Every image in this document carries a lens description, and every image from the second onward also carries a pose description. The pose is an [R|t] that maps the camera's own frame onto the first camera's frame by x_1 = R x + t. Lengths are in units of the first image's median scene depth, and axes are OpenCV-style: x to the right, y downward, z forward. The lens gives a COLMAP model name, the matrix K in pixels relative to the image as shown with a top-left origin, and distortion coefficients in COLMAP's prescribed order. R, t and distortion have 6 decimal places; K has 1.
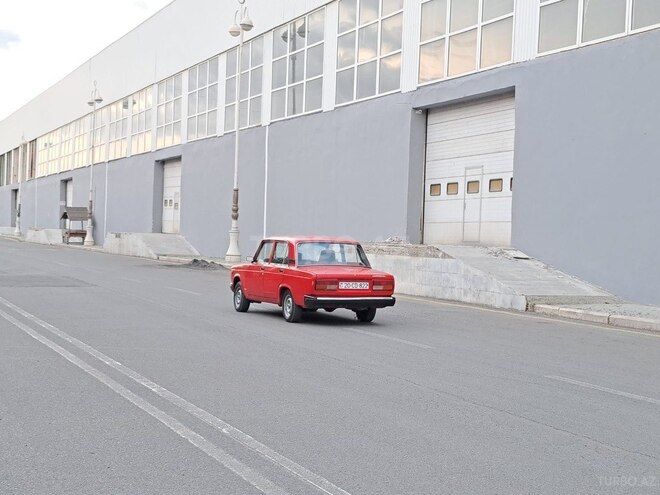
lens RADIAL K [[1124.9, 0, 333.2], [0, 1124.9, 245.6], [0, 0, 1]] dist [0.165643, -0.018960]
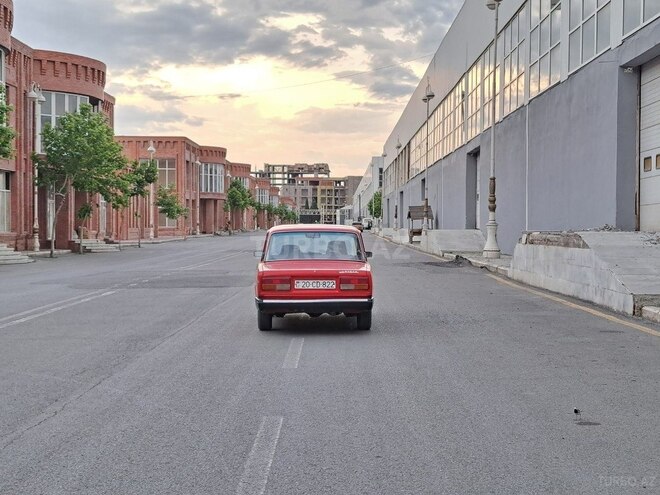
lens RADIAL K [[1119.5, 0, 331.0], [0, 1119.5, 248.5], [0, 0, 1]] dist [0.145117, -0.196522]
pose [[0.923187, -0.022760, -0.383676, 0.201955], [0.024122, 0.999708, -0.001262, 0.006972], [0.383593, -0.008090, 0.923467, 0.169014]]
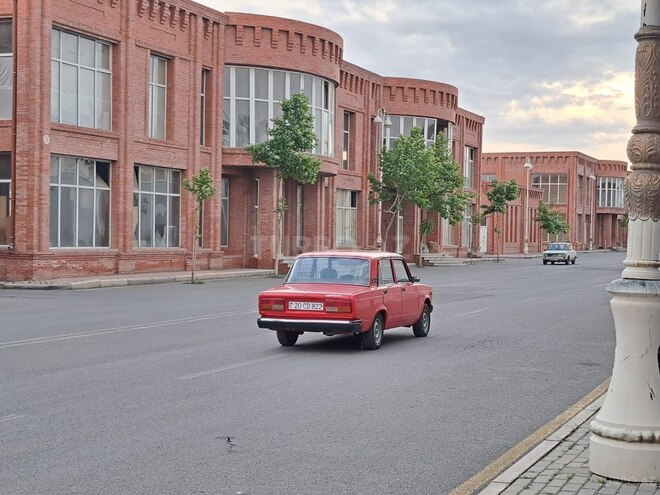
lens RADIAL K [[1115.0, 0, 359.5], [0, 1115.0, 247.7], [0, 0, 1]] dist [0.296157, -0.158802]
pose [[0.723995, -0.012669, -0.689689, 0.396139], [0.000558, 0.999842, -0.017782, 0.003316], [0.689805, 0.012489, 0.723887, 0.242343]]
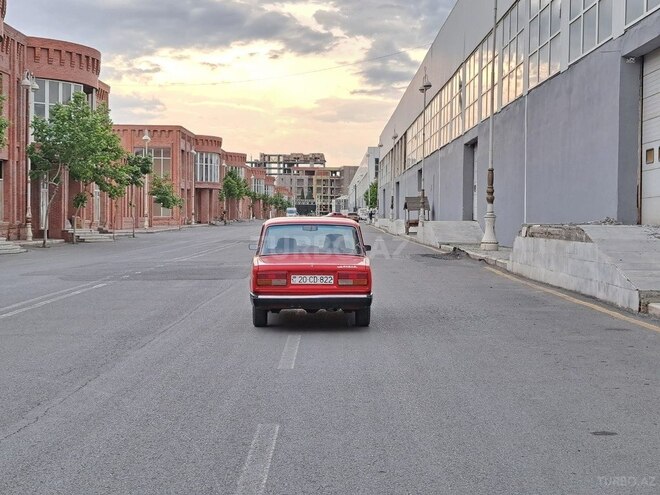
lens RADIAL K [[1118.3, 0, 336.2], [0, 1118.3, 247.8], [0, 0, 1]] dist [0.138453, -0.315353]
pose [[0.926656, -0.015459, -0.375592, 0.194235], [0.019626, 0.999781, 0.007269, 0.005277], [0.375397, -0.014107, 0.926757, 0.184934]]
